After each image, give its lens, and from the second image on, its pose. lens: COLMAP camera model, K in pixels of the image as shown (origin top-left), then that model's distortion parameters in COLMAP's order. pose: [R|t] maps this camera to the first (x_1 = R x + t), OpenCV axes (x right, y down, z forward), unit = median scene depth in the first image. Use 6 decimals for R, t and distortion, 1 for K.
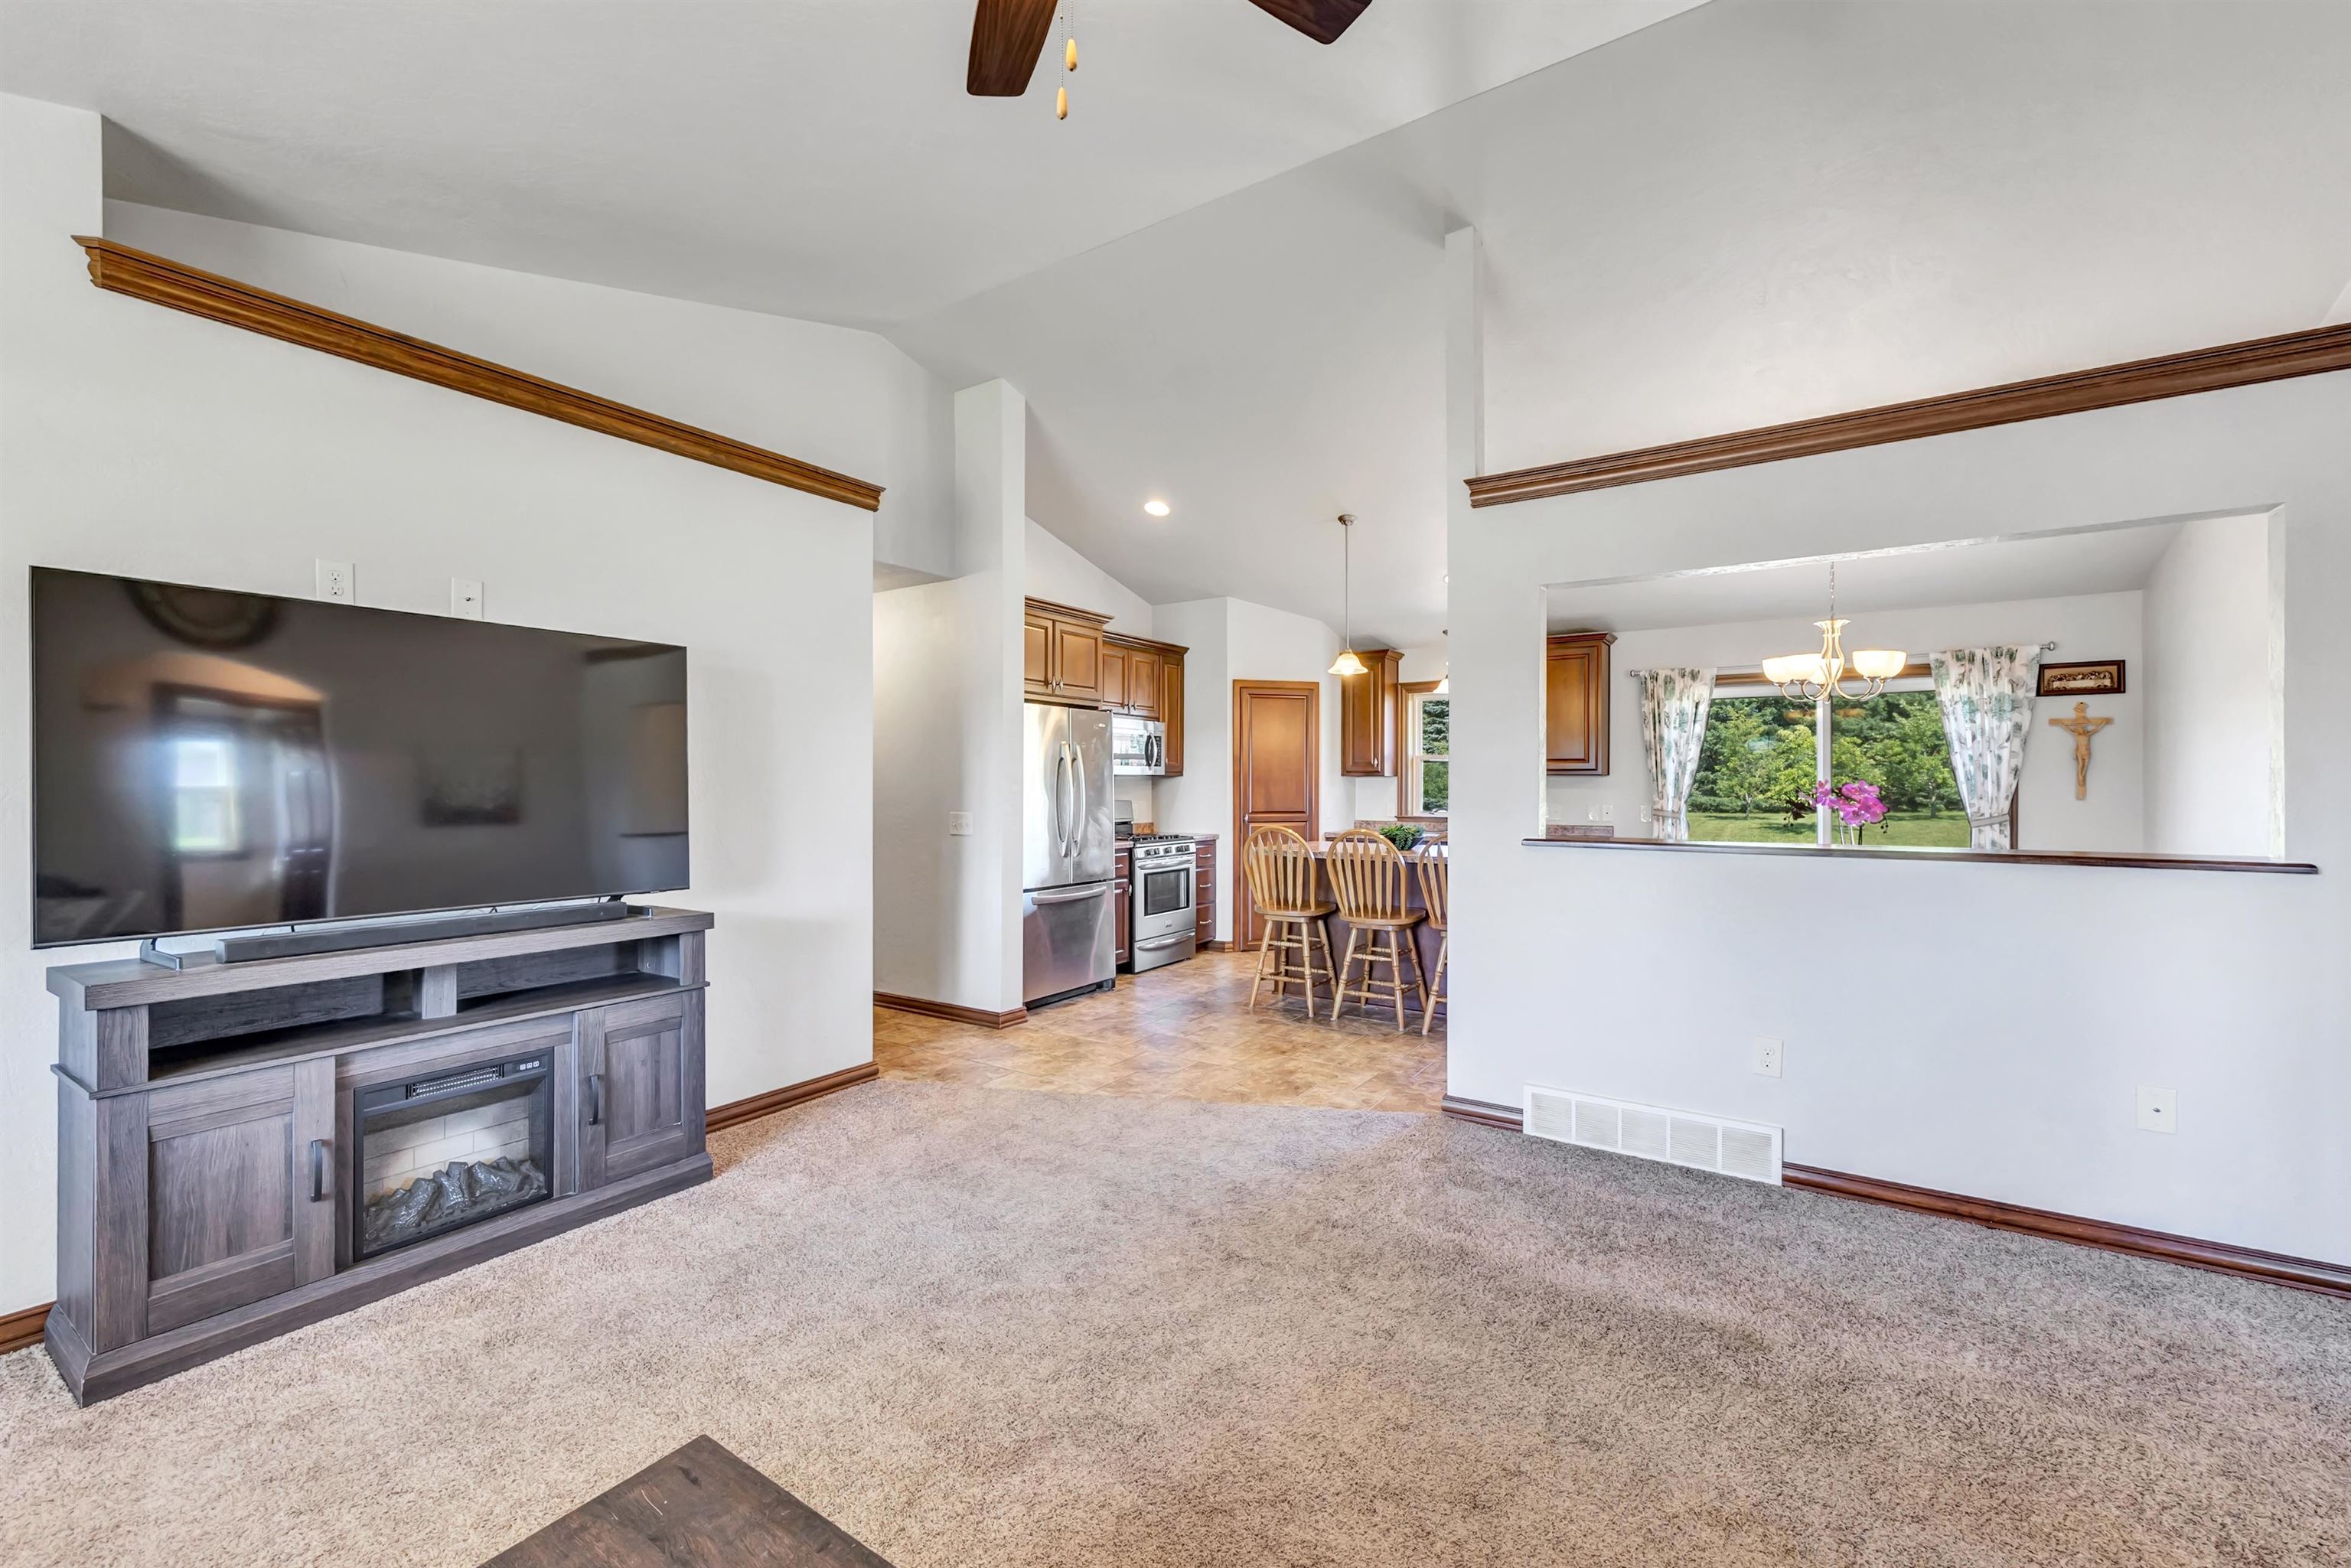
lens RADIAL K [[944.8, 0, 1187.1], [0, 944.8, 787.3], [0, 0, 1]] dist [-0.006348, 0.000223]
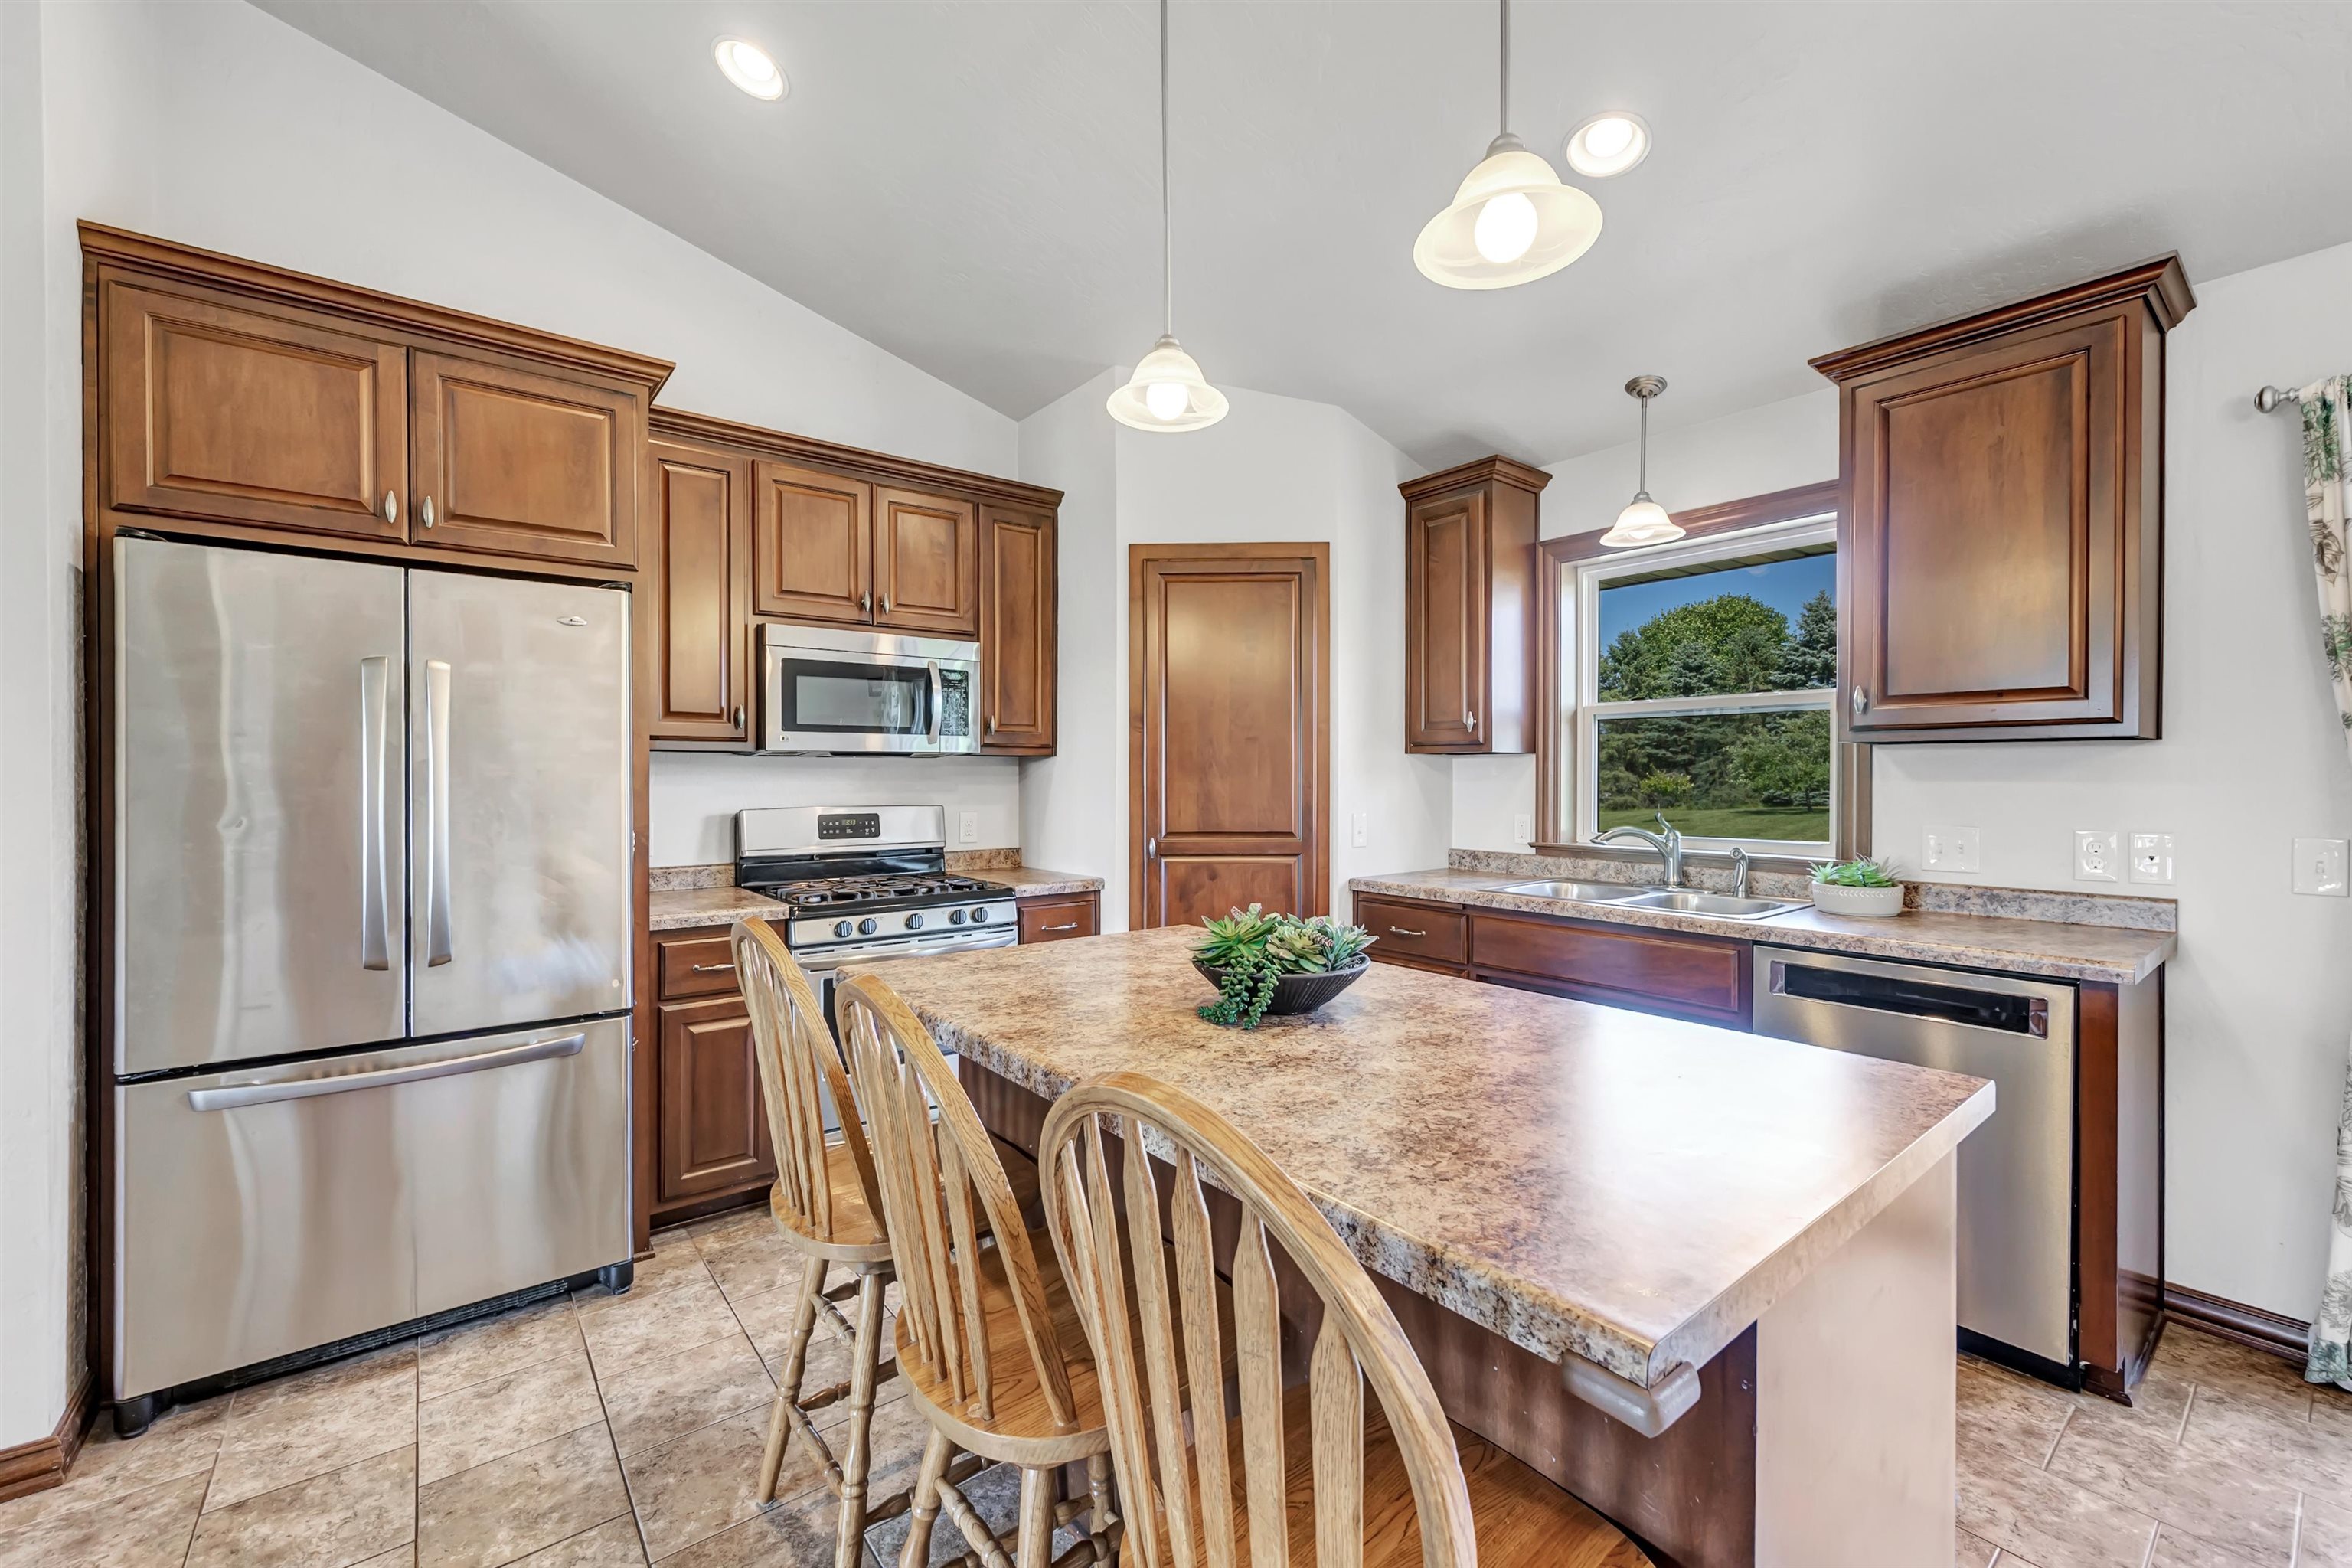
lens RADIAL K [[945.2, 0, 1165.1], [0, 945.2, 775.2], [0, 0, 1]] dist [-0.006348, 0.000223]
pose [[0.944336, -0.002534, -0.328973, 0.282539], [0.001434, 0.999993, -0.003588, -0.000085], [0.328980, 0.002916, 0.944332, 0.714141]]
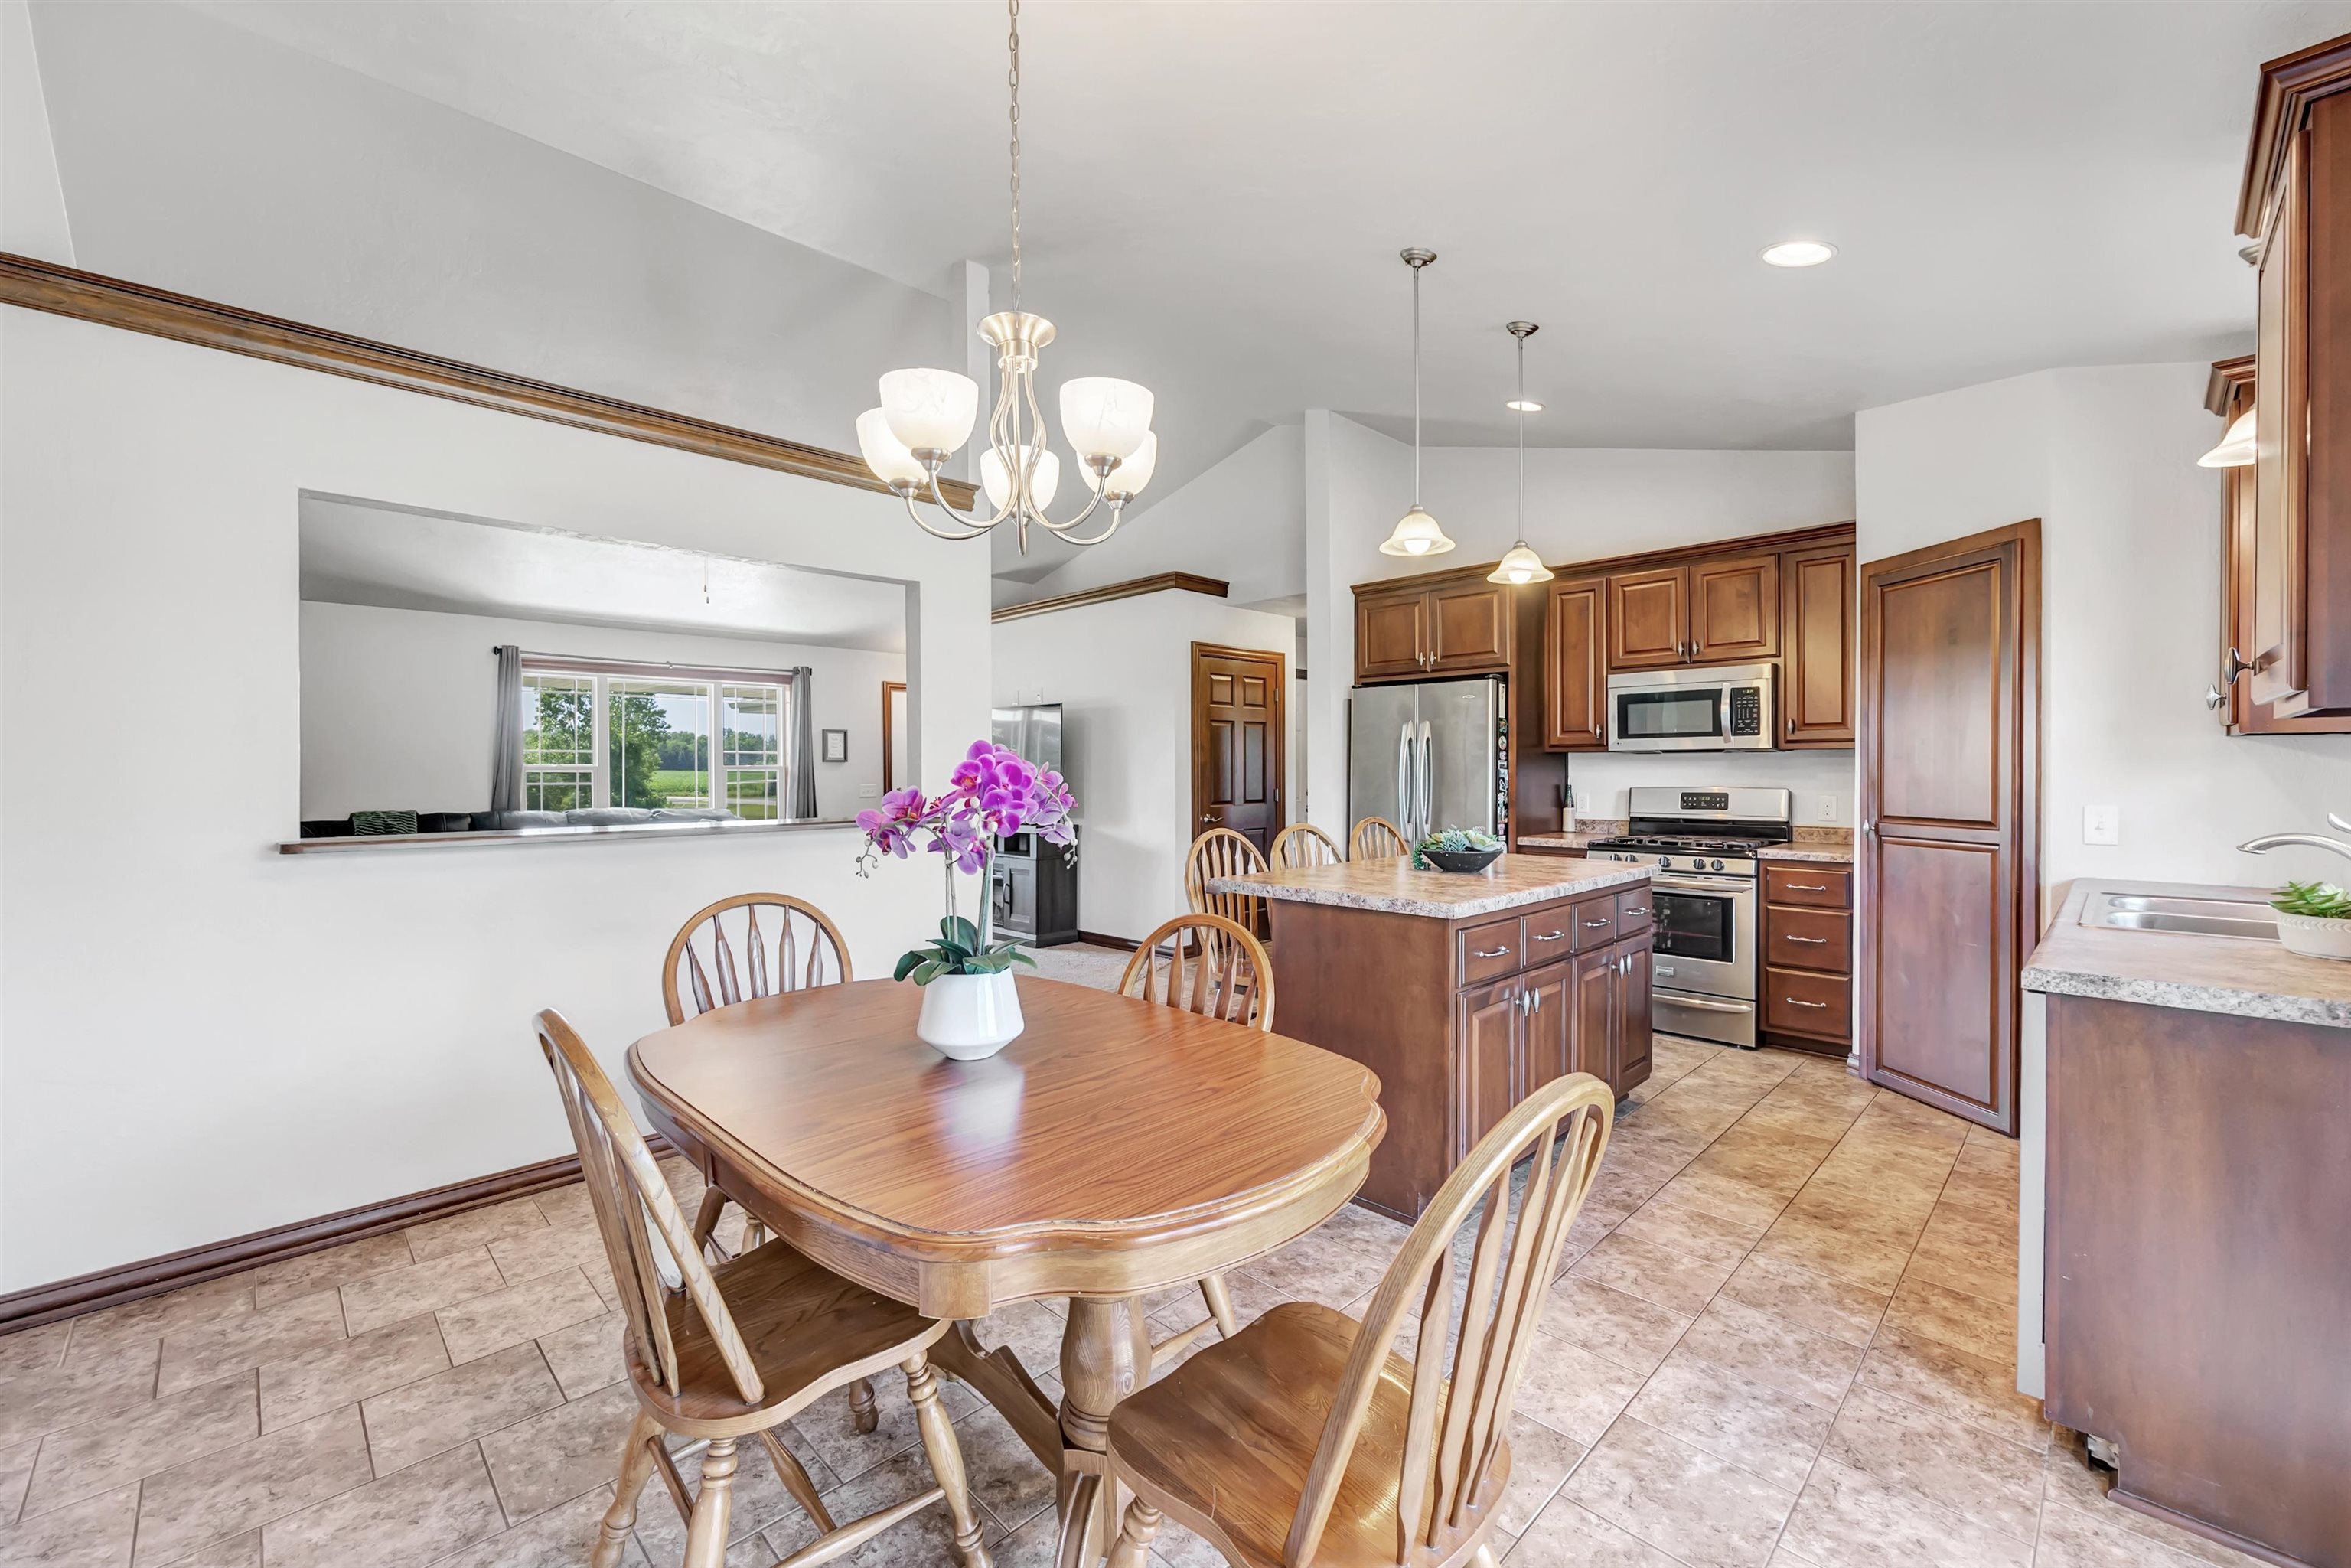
lens RADIAL K [[944.8, 0, 1135.3], [0, 944.8, 801.0], [0, 0, 1]] dist [-0.006348, 0.000223]
pose [[-0.261467, 0.032229, -0.964674, 0.840357], [-0.003379, 0.999406, 0.034305, 0.001926], [0.965206, 0.012229, -0.261203, 0.927745]]
